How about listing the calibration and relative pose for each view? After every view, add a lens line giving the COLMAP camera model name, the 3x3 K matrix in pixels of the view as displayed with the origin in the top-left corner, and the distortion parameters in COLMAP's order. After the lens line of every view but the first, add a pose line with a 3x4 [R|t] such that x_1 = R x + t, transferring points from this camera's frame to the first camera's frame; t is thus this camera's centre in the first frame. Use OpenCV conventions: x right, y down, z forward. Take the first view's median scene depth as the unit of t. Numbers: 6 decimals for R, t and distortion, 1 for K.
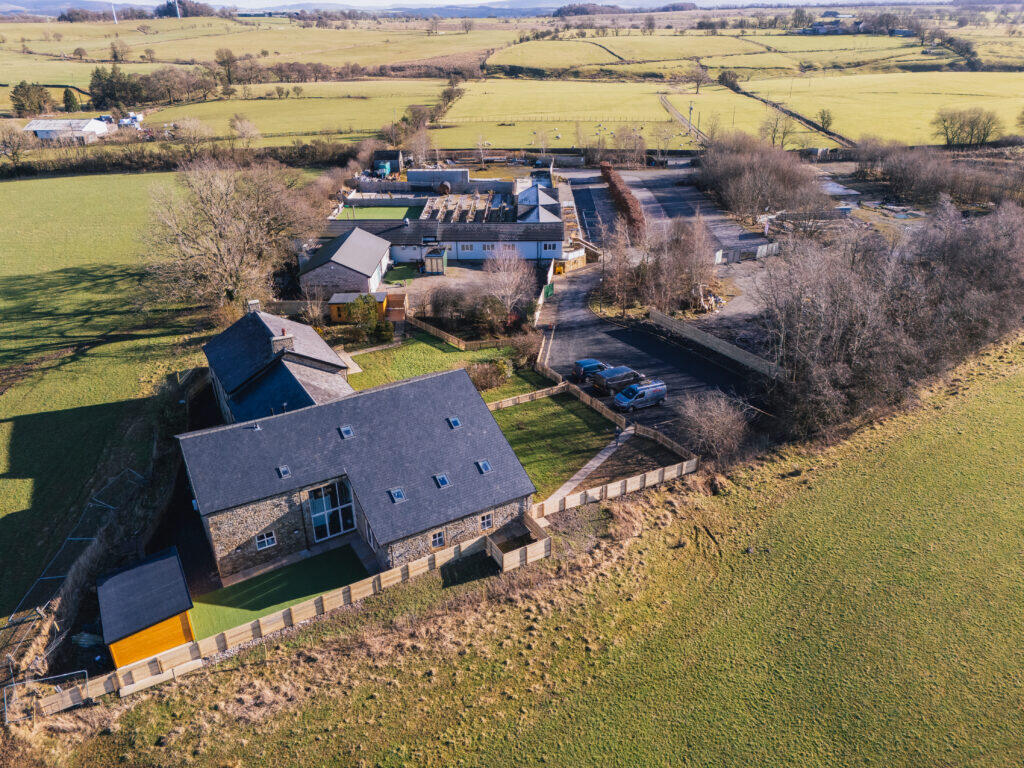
lens RADIAL K [[747.7, 0, 512.0], [0, 747.7, 384.0], [0, 0, 1]] dist [0.082326, -0.075991]
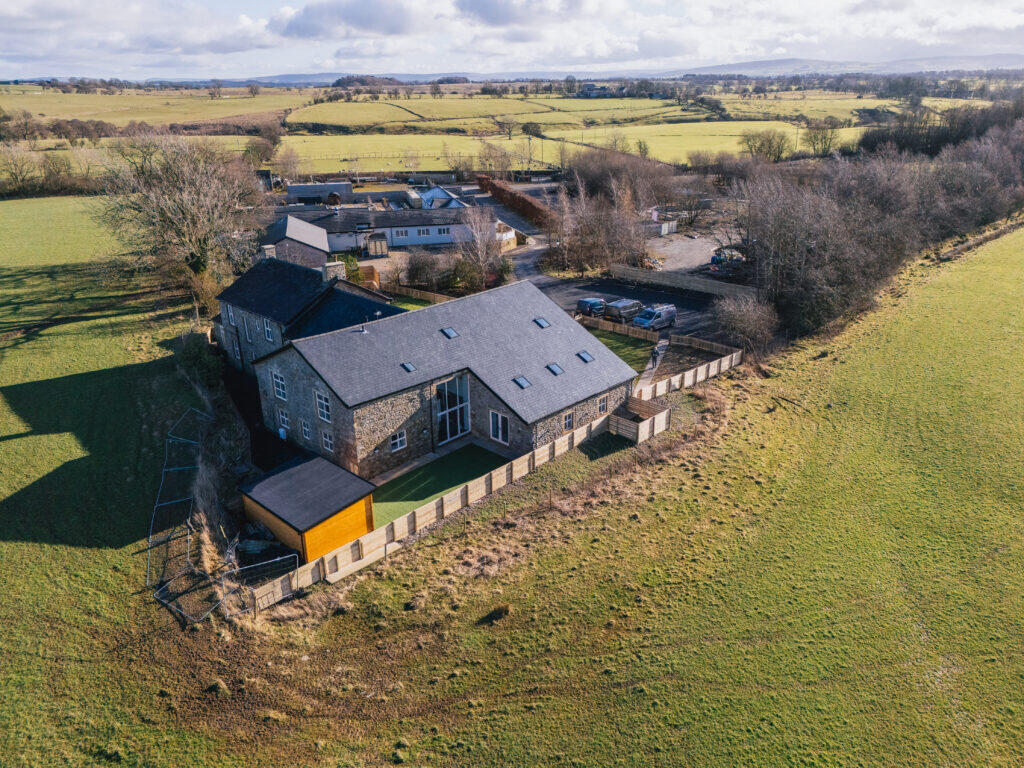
lens RADIAL K [[747.7, 0, 512.0], [0, 747.7, 384.0], [0, 0, 1]] dist [0.082326, -0.075991]
pose [[0.961701, -0.099820, 0.255280, -0.261307], [0.120871, 0.990329, -0.068110, 0.134992], [-0.246012, 0.096357, 0.964465, 0.037051]]
